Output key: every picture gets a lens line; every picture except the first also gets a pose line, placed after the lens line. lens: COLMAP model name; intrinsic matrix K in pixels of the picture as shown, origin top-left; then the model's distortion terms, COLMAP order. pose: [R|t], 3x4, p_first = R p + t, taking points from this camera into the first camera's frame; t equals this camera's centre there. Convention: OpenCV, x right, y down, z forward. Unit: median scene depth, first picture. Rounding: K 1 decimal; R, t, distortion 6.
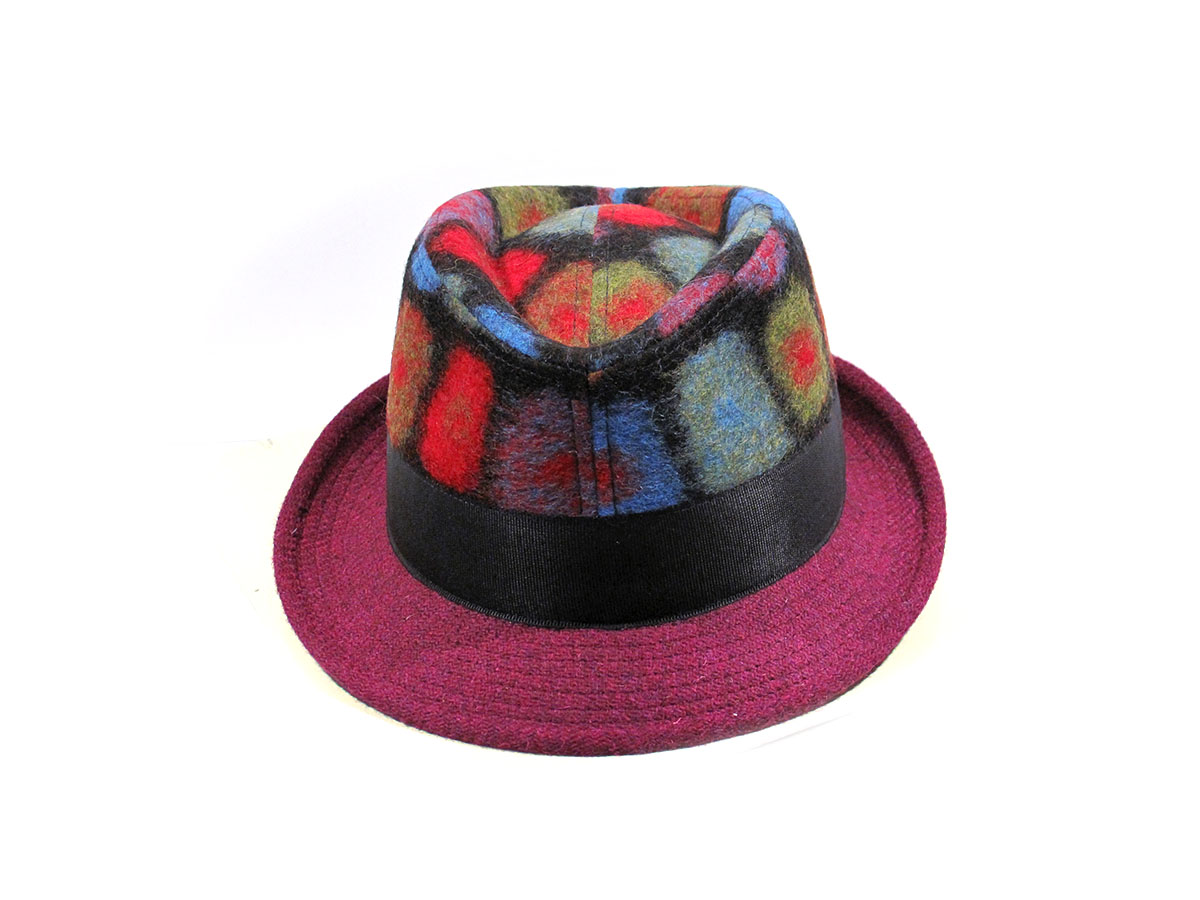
lens RADIAL K [[1904.0, 0, 600.0], [0, 1904.0, 450.0], [0, 0, 1]] dist [0.005087, 0.001839]
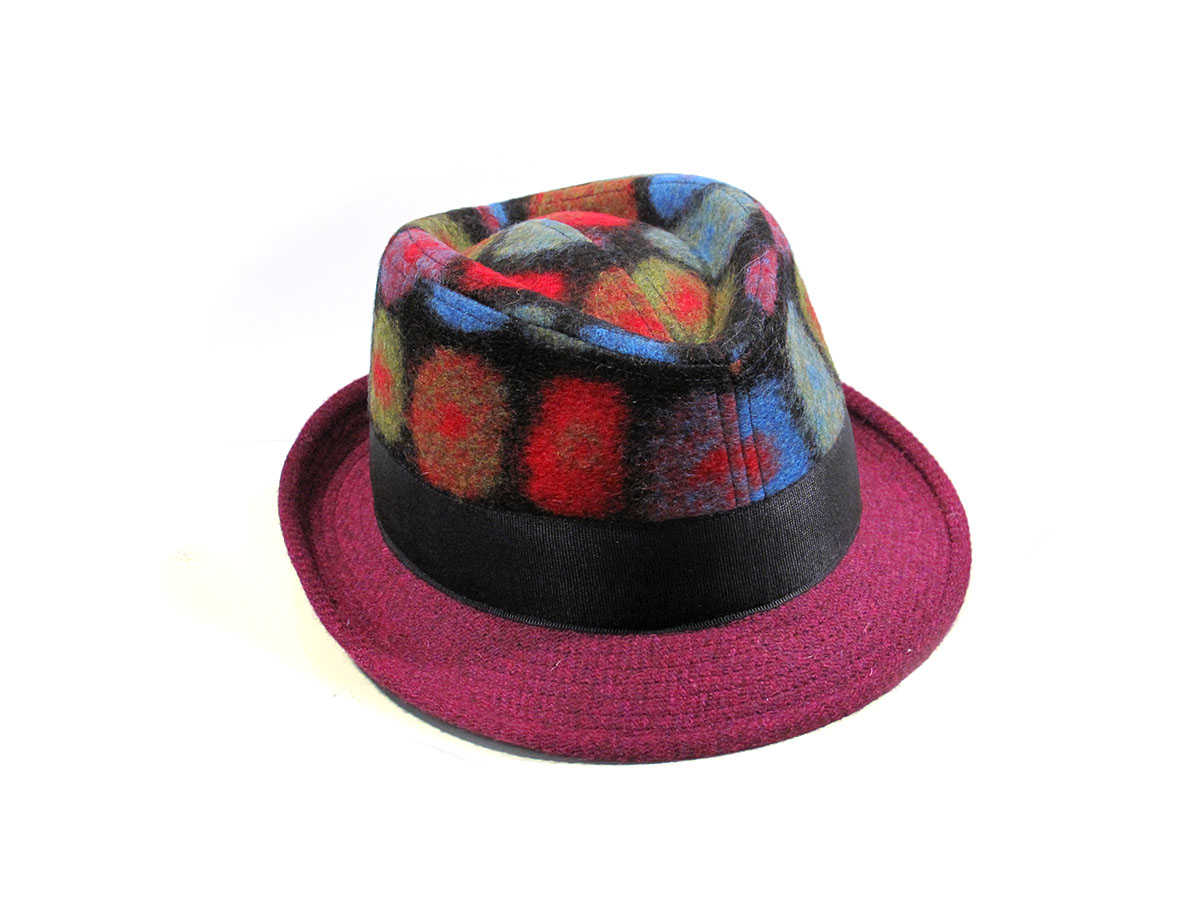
lens RADIAL K [[1904.0, 0, 600.0], [0, 1904.0, 450.0], [0, 0, 1]] dist [0.005087, 0.001839]
pose [[0.857481, -0.245988, 0.451903, -0.500080], [0.249350, 0.966951, 0.053209, -0.063468], [-0.450056, 0.067056, 0.890479, 0.127745]]
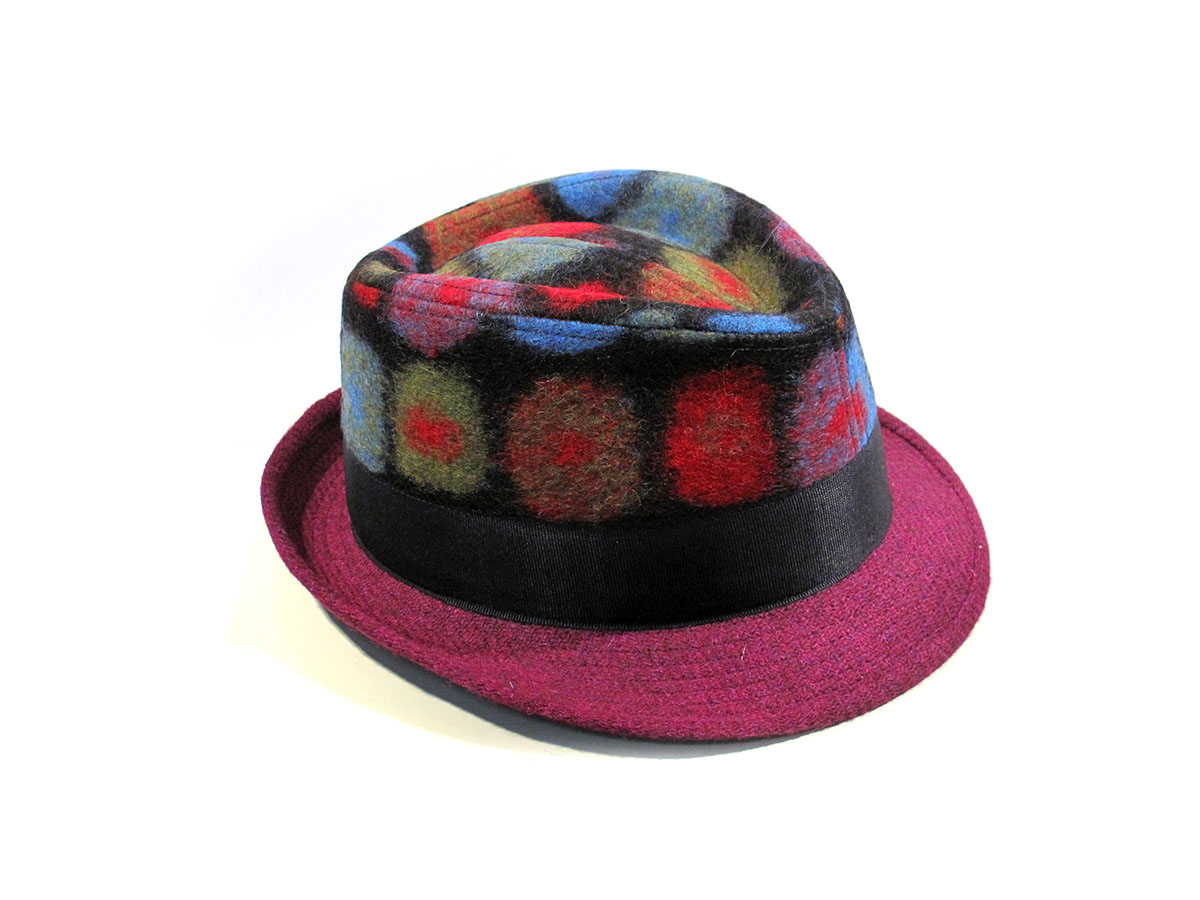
lens RADIAL K [[1904.0, 0, 600.0], [0, 1904.0, 450.0], [0, 0, 1]] dist [0.005087, 0.001839]
pose [[0.446368, -0.419133, 0.790622, -0.872935], [0.434486, 0.873903, 0.217982, -0.249202], [-0.782290, 0.246214, 0.572190, 0.485674]]
